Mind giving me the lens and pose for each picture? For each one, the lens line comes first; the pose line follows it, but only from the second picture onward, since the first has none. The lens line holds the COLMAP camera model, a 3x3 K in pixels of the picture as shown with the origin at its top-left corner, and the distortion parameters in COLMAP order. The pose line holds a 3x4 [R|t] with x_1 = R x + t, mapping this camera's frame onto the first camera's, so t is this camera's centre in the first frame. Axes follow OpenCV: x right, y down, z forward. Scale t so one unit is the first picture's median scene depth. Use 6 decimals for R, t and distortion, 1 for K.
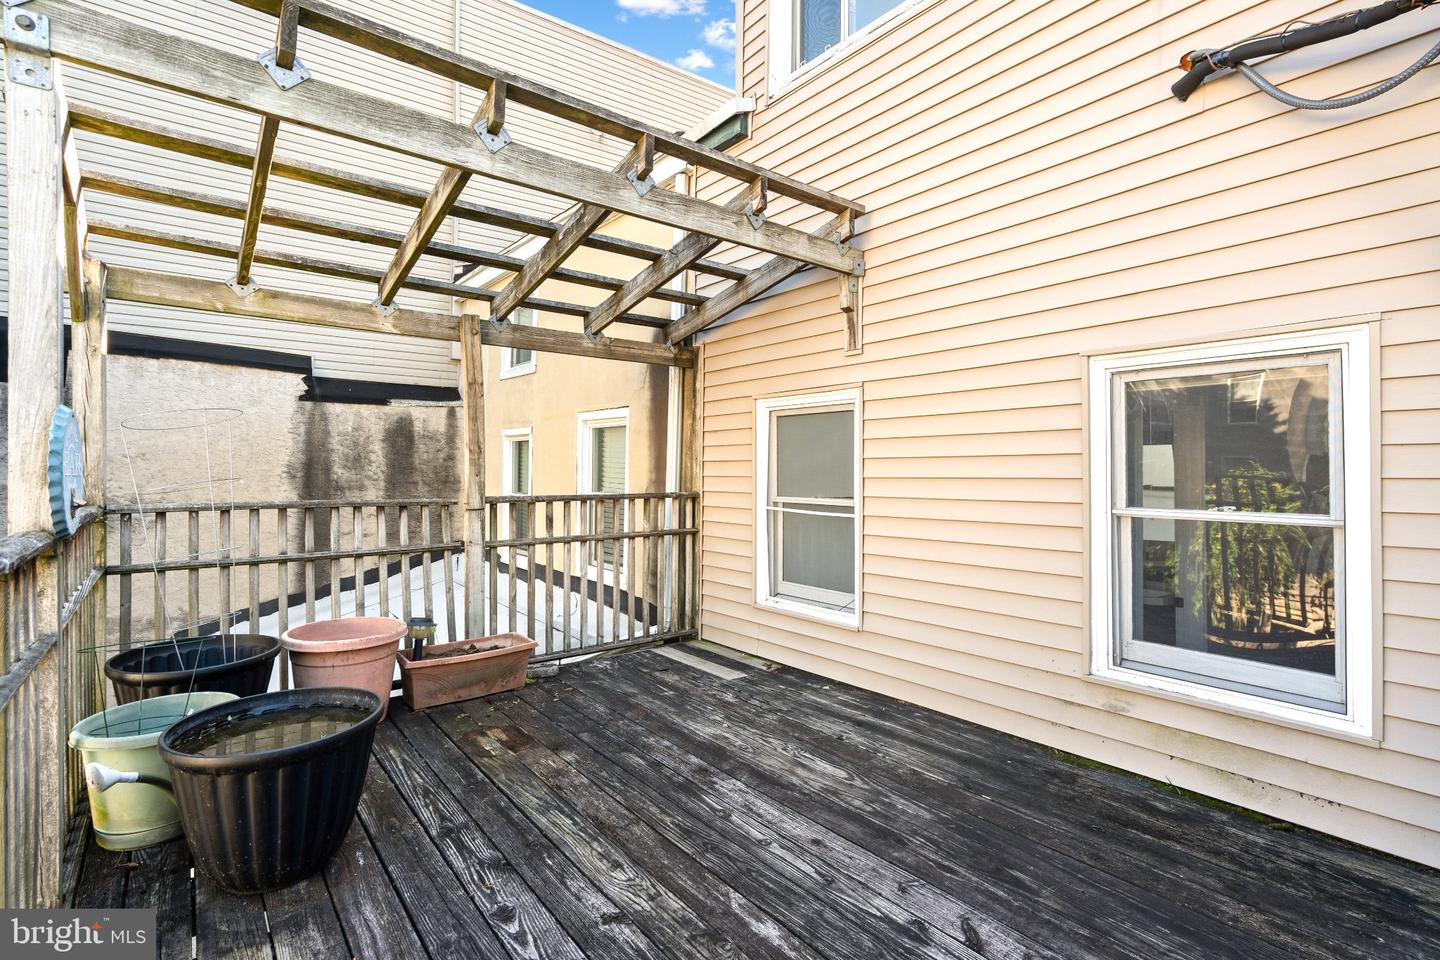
lens RADIAL K [[667.4, 0, 719.1], [0, 667.4, 471.9], [0, 0, 1]] dist [-0.000531, -0.000037]
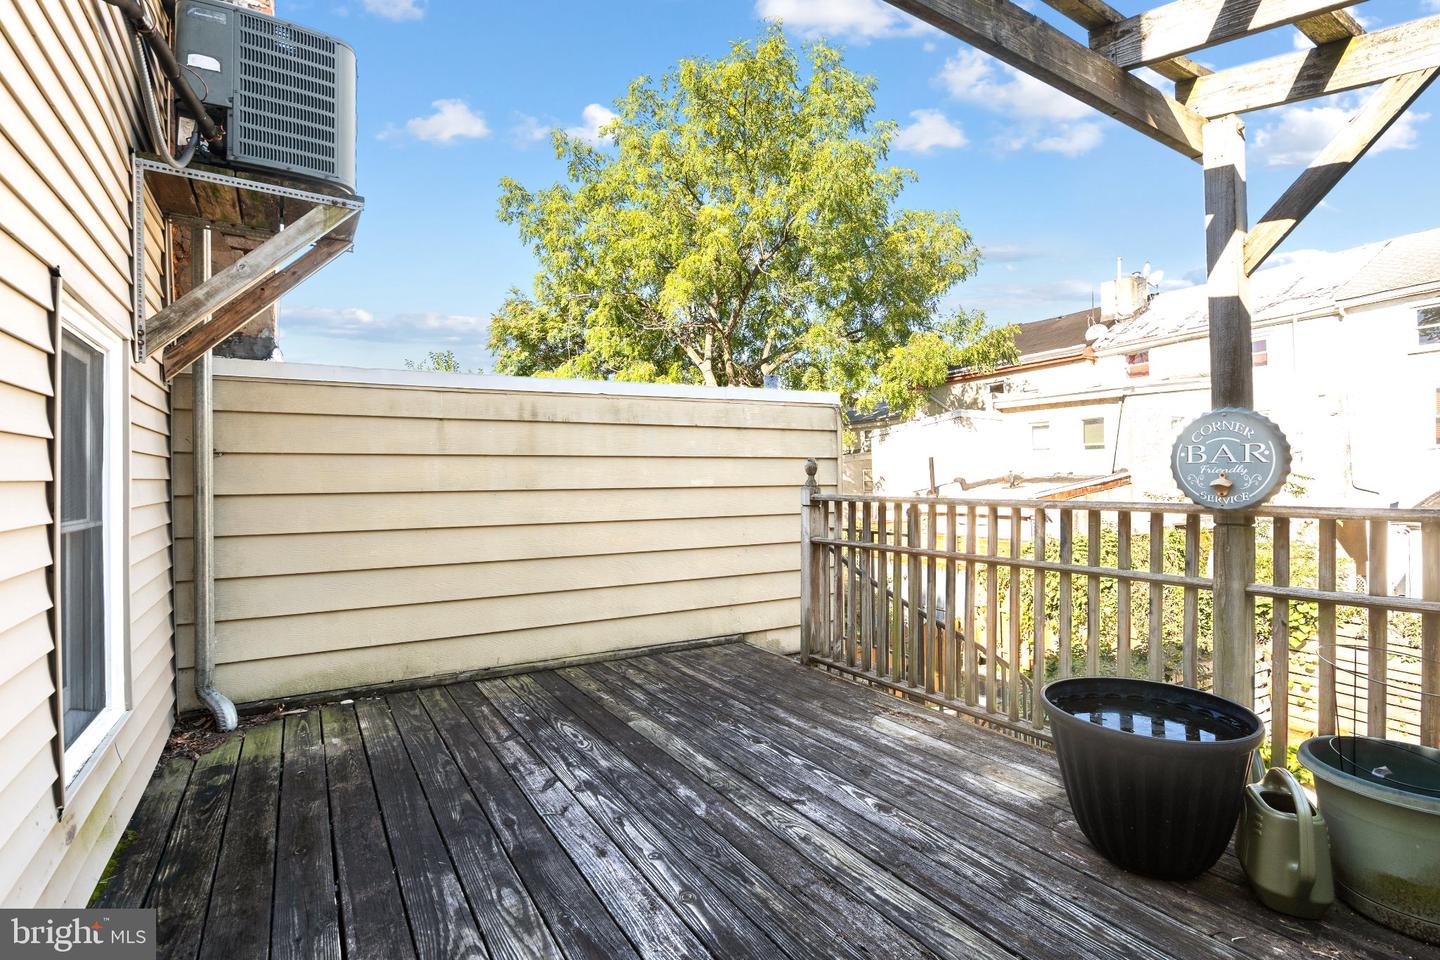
lens RADIAL K [[667.4, 0, 719.6], [0, 667.4, 479.5], [0, 0, 1]] dist [-0.000531, -0.000037]
pose [[-0.992920, 0.012257, 0.118153, -0.147727], [0.012796, 0.999911, 0.003801, 0.017858], [-0.118096, 0.005286, -0.992988, 2.019697]]
